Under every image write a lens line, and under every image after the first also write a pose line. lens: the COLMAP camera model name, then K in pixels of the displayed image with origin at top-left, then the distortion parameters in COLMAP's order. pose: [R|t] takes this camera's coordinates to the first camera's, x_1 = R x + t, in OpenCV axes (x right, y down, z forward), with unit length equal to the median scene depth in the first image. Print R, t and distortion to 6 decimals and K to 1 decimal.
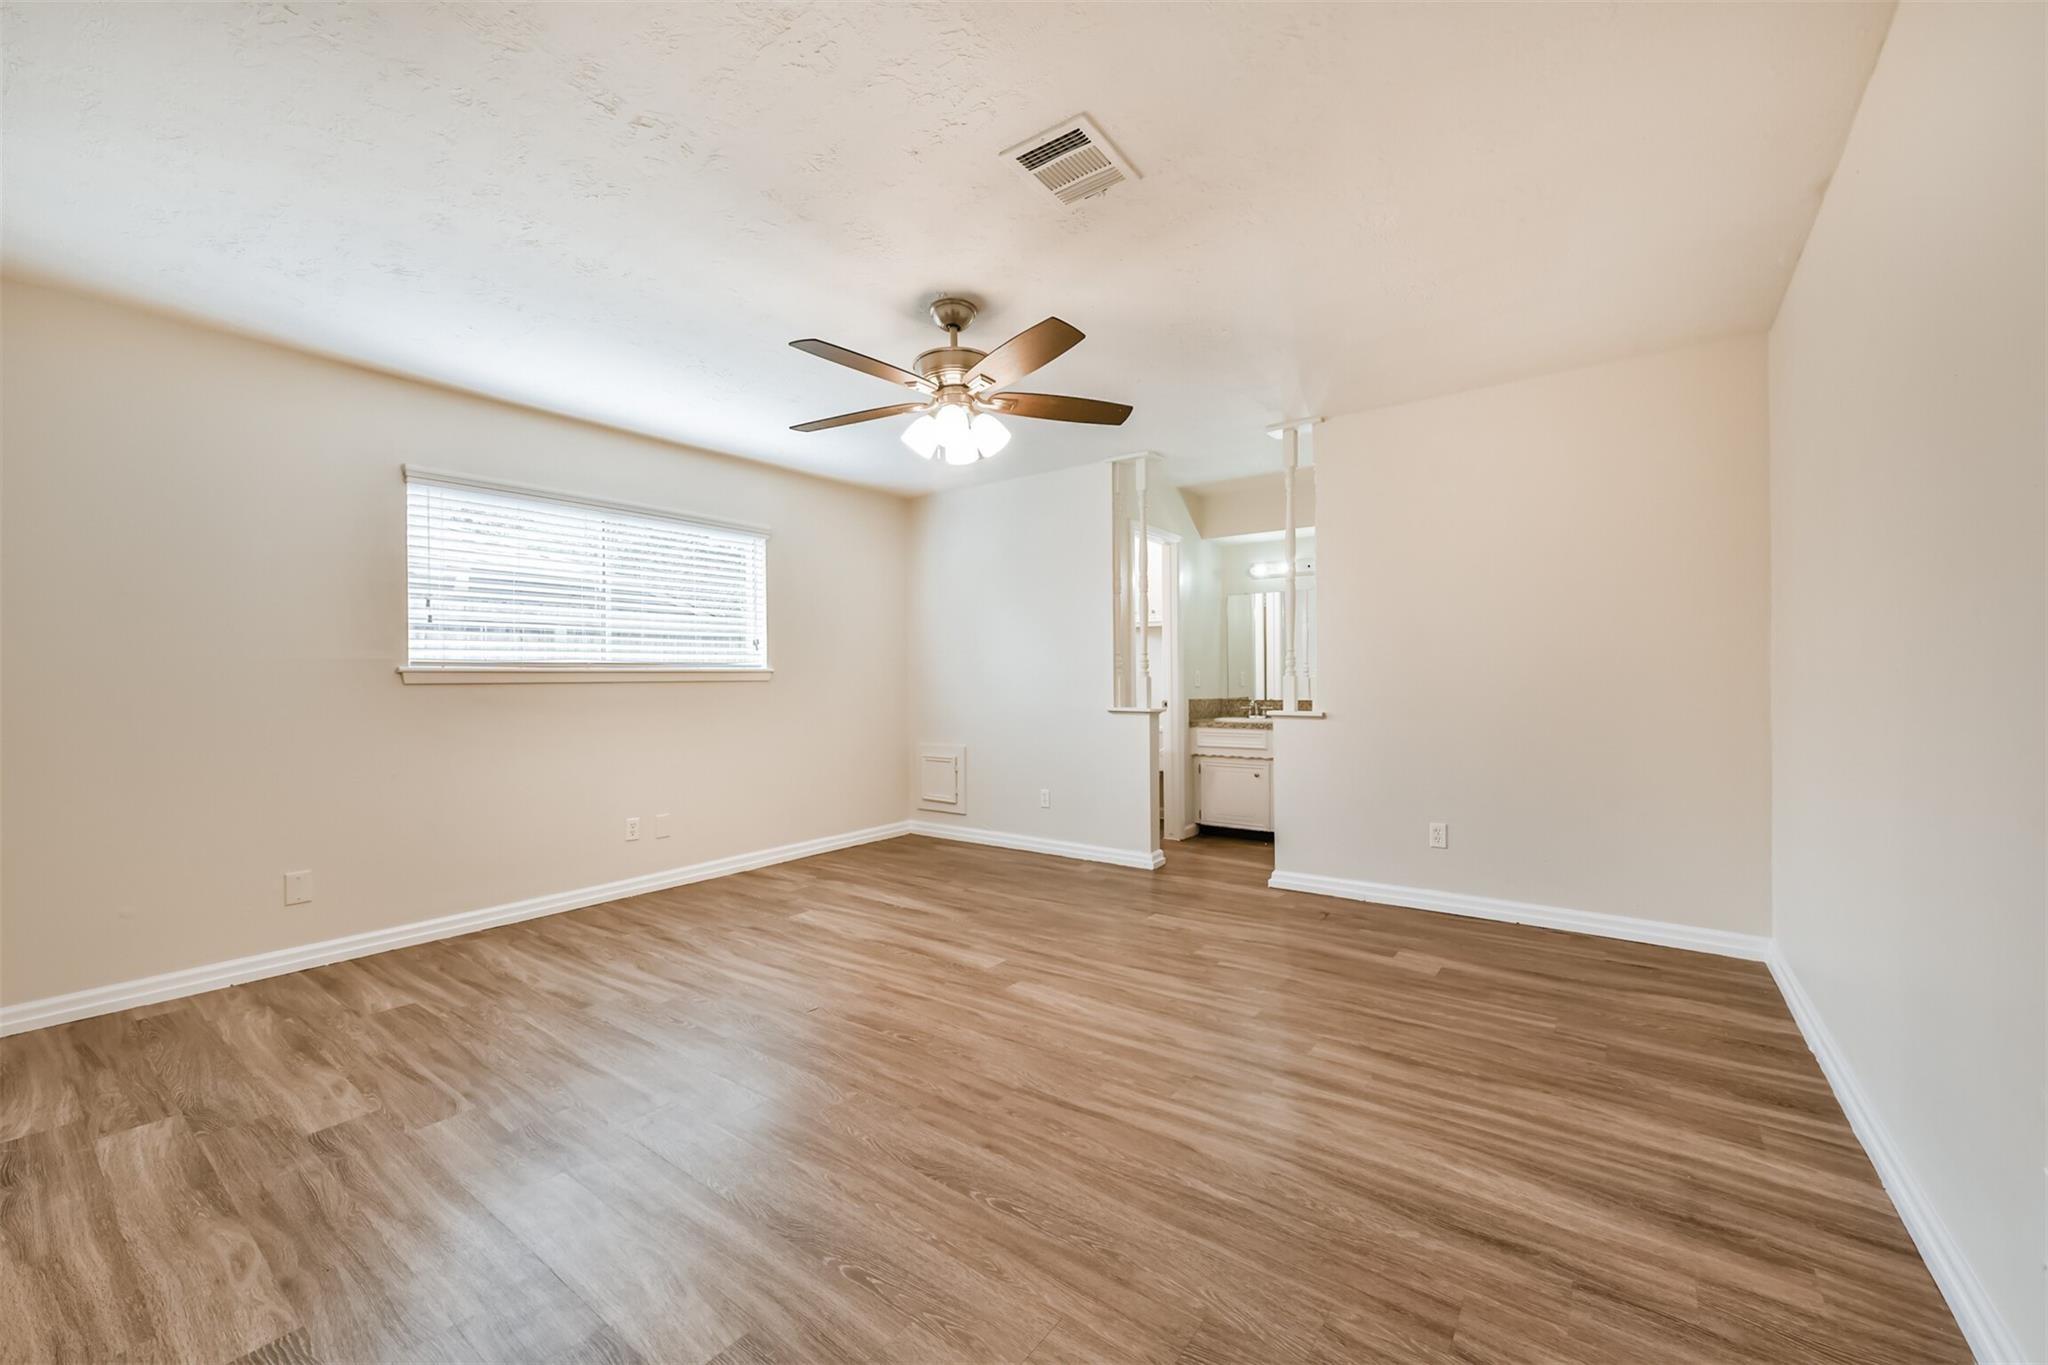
lens RADIAL K [[803.4, 0, 1024.0], [0, 803.4, 682.5], [0, 0, 1]] dist [0.000583, -0.000011]
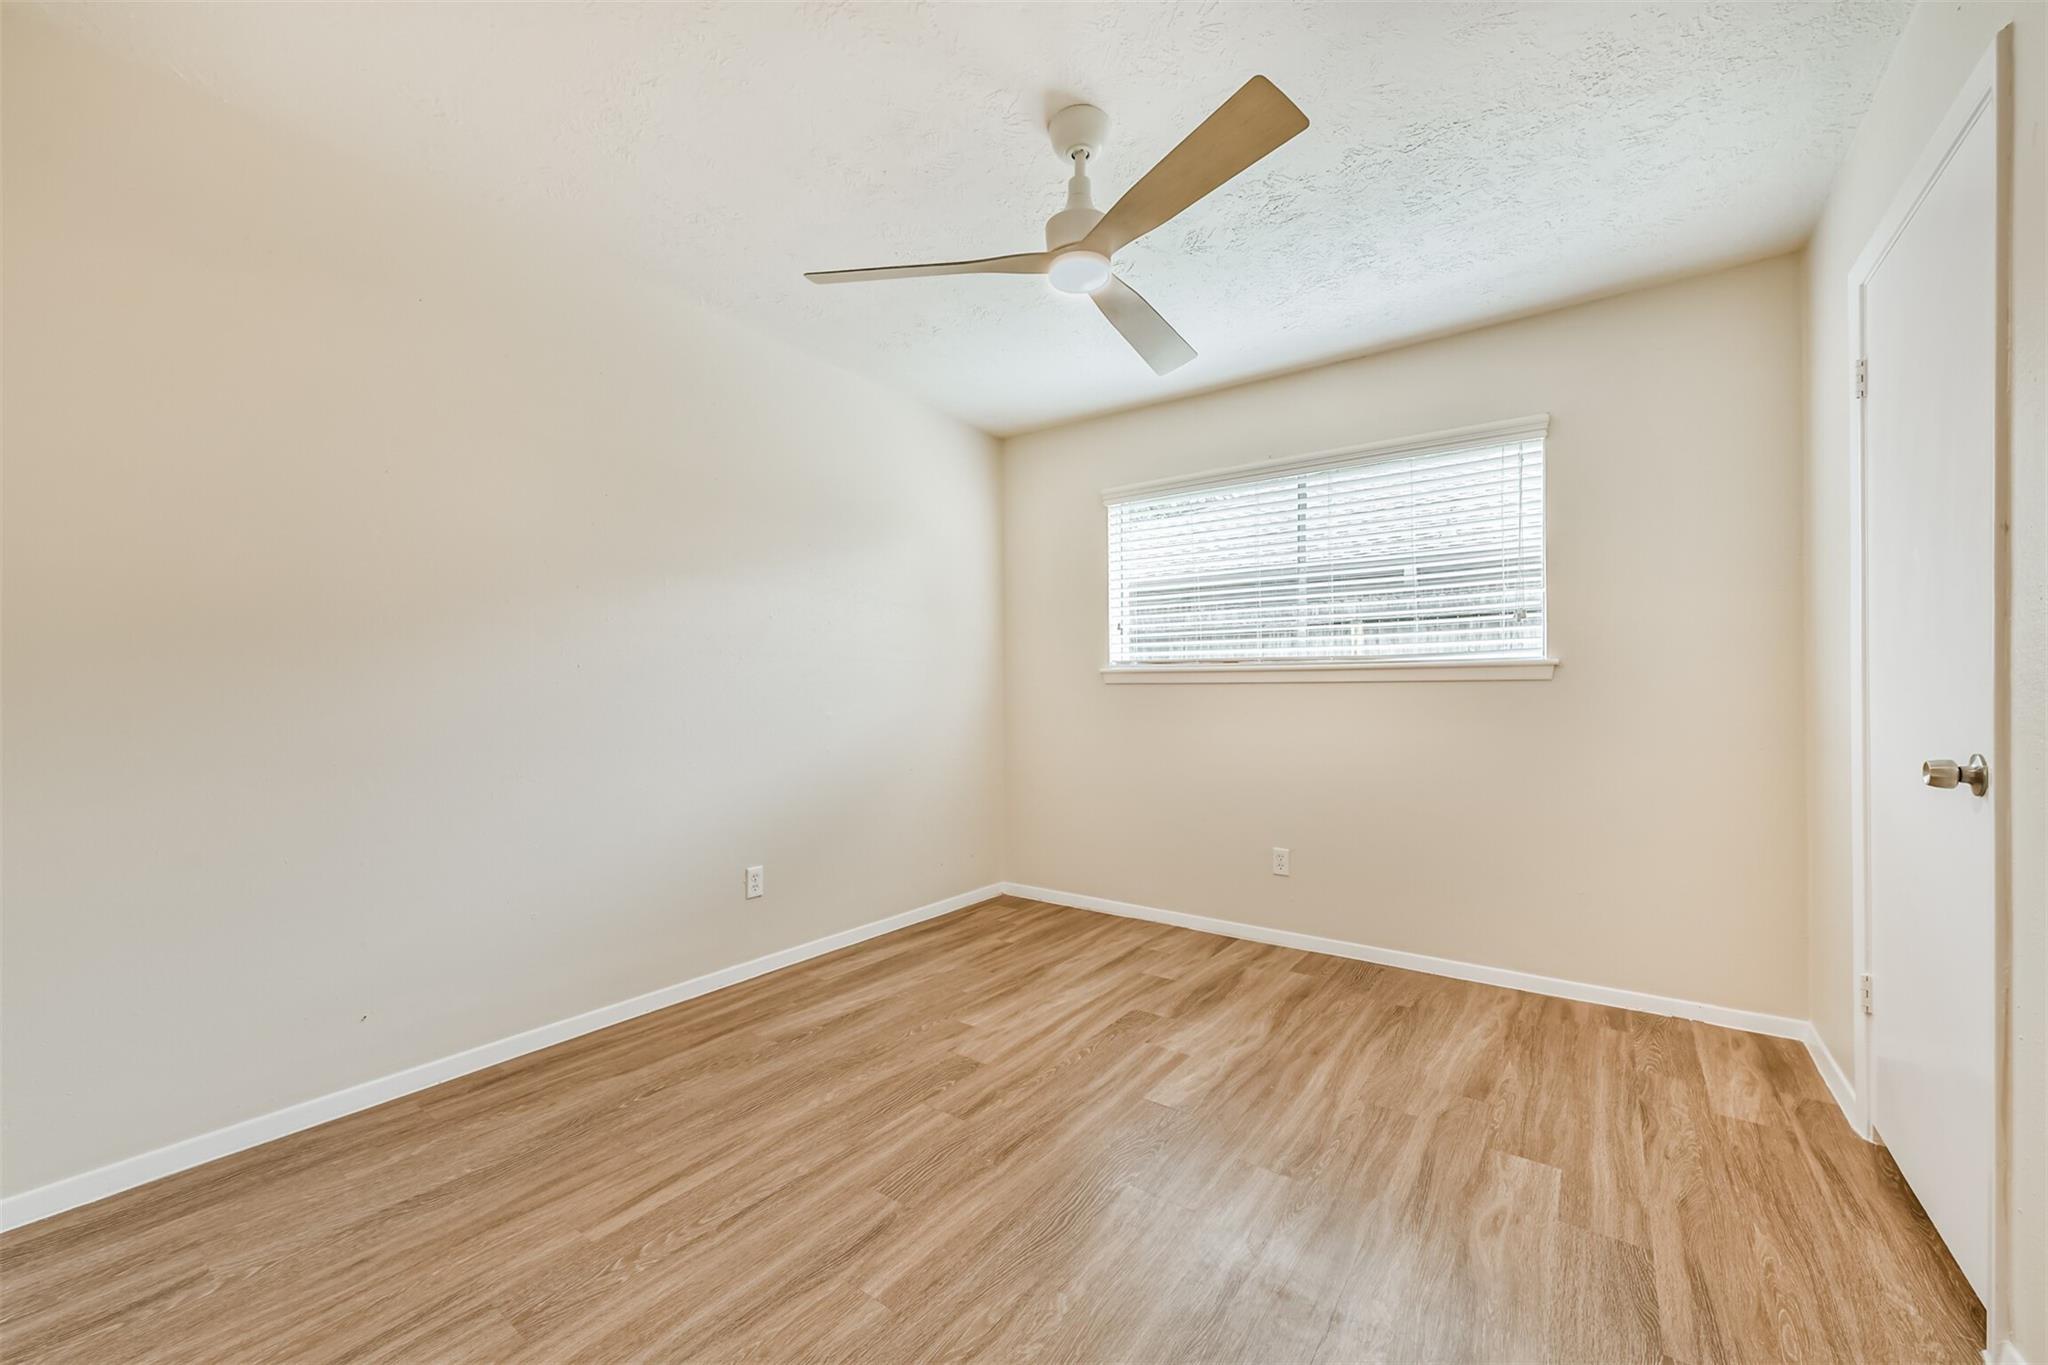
lens RADIAL K [[803.4, 0, 1024.0], [0, 803.4, 682.5], [0, 0, 1]] dist [0.000583, -0.000011]
pose [[0.001660, -0.000728, -0.999998, 0.287323], [-0.010142, 0.999948, -0.000745, 0.005212], [0.999947, 0.010144, 0.001652, 0.662542]]
